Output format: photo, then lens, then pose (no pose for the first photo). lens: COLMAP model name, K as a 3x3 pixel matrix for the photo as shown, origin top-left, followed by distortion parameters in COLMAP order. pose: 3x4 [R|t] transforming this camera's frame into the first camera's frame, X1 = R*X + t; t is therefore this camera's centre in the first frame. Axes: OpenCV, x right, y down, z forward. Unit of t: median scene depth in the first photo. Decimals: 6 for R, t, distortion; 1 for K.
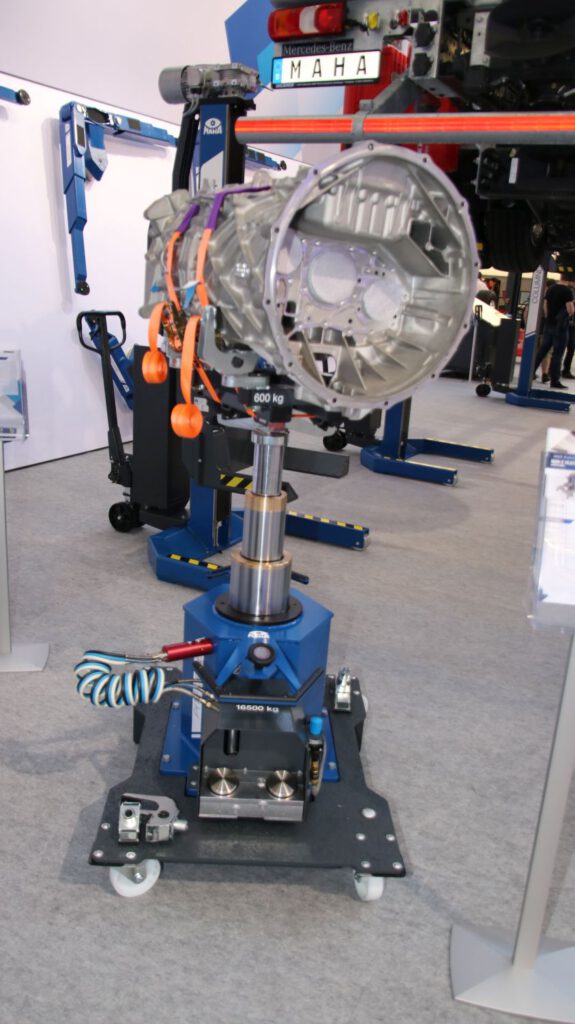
lens RADIAL K [[857.8, 0, 287.5], [0, 857.8, 512.0], [0, 0, 1]] dist [-0.002920, 0.004864]
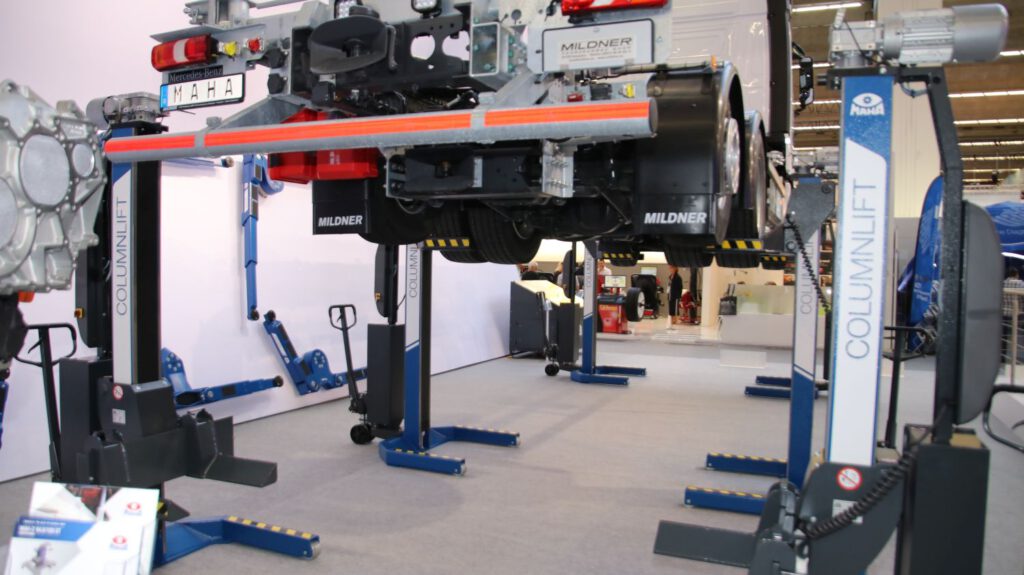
lens RADIAL K [[795.7, 0, 512.0], [0, 795.7, 287.5], [0, 0, 1]] dist [-0.143679, 0.127282]
pose [[0.995263, -0.047761, 0.084677, 0.284112], [0.066750, 0.968965, -0.238017, -0.030933], [-0.070681, 0.242541, 0.967563, 0.100732]]
